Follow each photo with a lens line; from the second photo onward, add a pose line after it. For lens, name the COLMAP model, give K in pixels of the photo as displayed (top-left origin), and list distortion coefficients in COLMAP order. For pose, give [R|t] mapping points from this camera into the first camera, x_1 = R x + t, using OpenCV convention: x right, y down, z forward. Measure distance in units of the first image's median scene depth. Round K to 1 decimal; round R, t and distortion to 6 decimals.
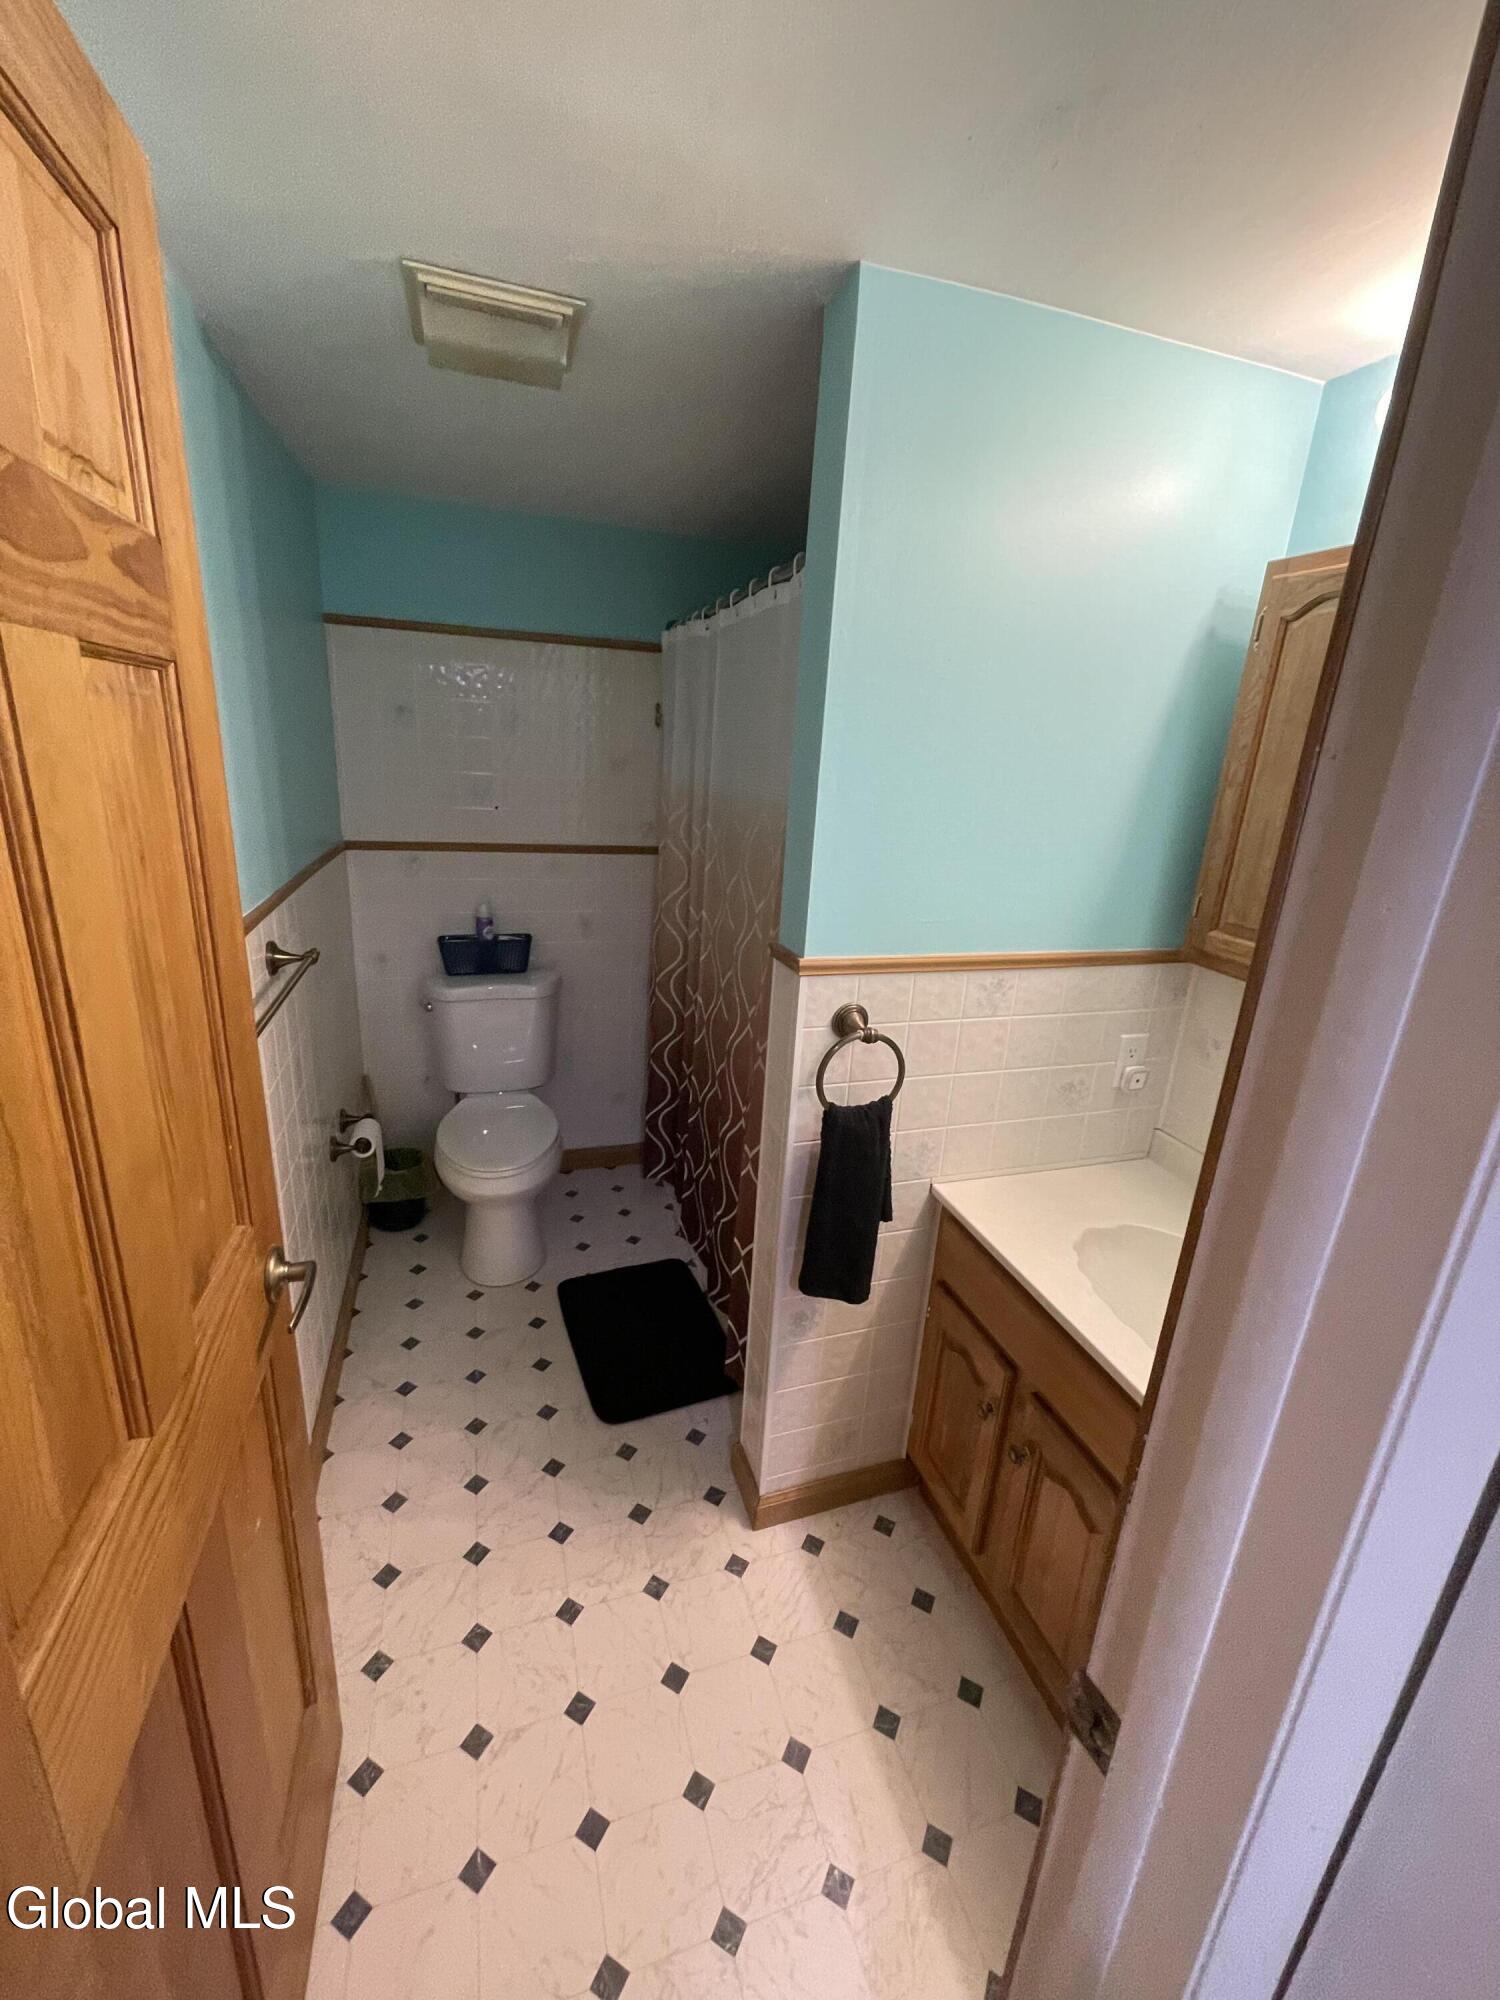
lens RADIAL K [[805.8, 0, 750.3], [0, 805.8, 991.6], [0, 0, 1]] dist [-0.000081, -0.000002]
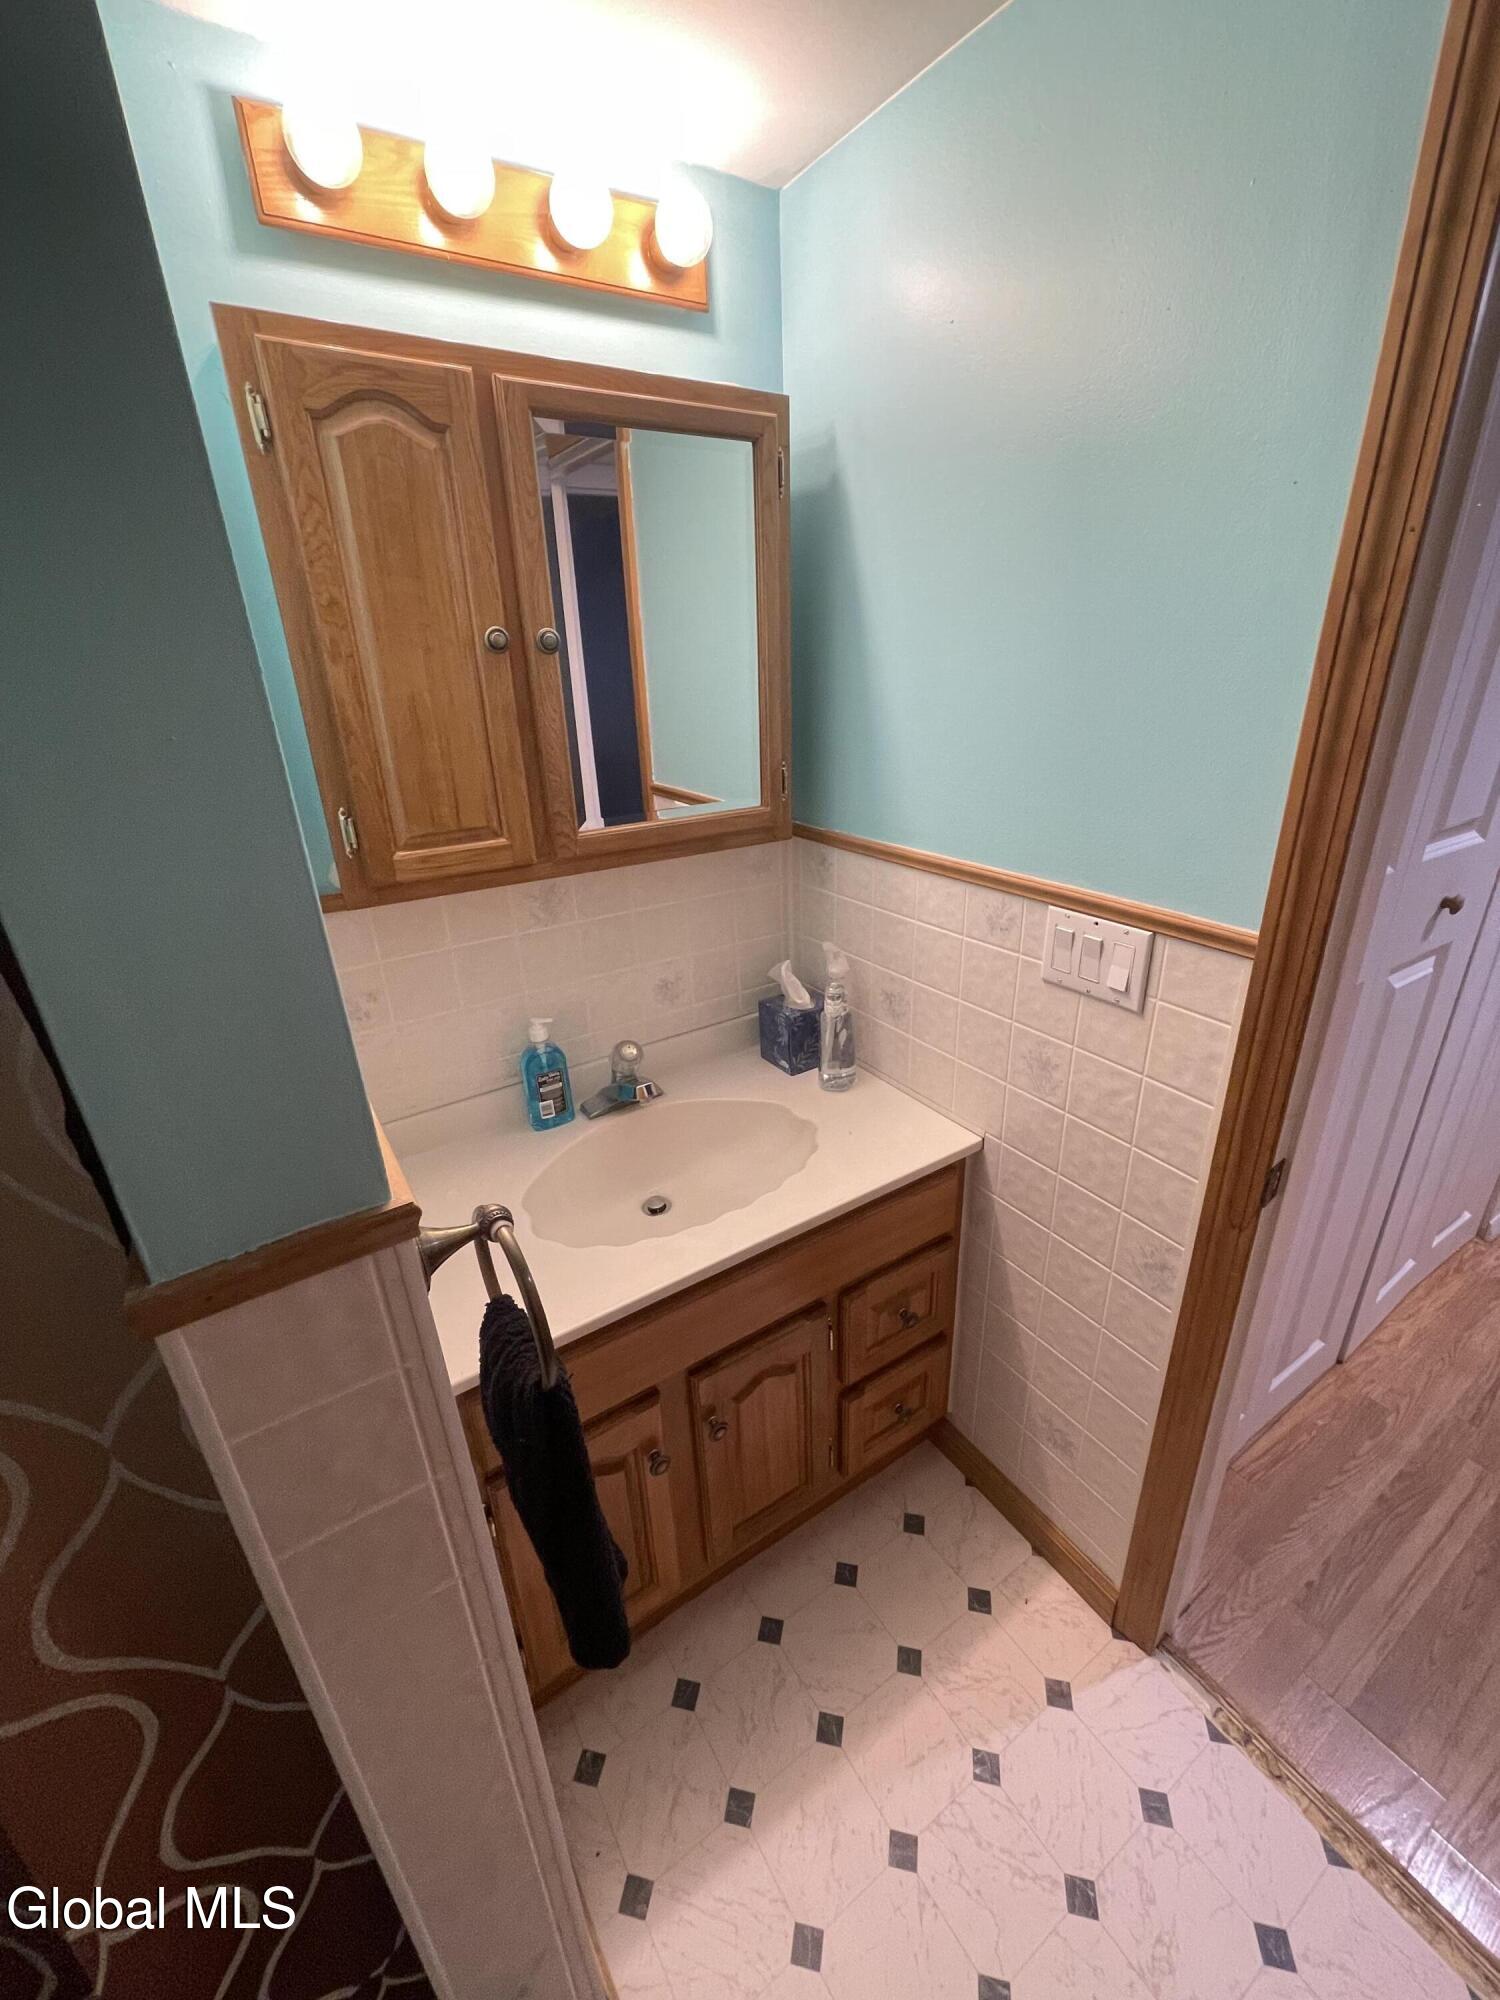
lens RADIAL K [[805.8, 0, 750.3], [0, 805.8, 991.6], [0, 0, 1]] dist [-0.000081, -0.000002]
pose [[-0.254045, -0.416107, 0.873107, -0.264958], [0.302302, 0.823335, 0.480346, -0.254152], [-0.918735, 0.385972, -0.083375, 0.865163]]
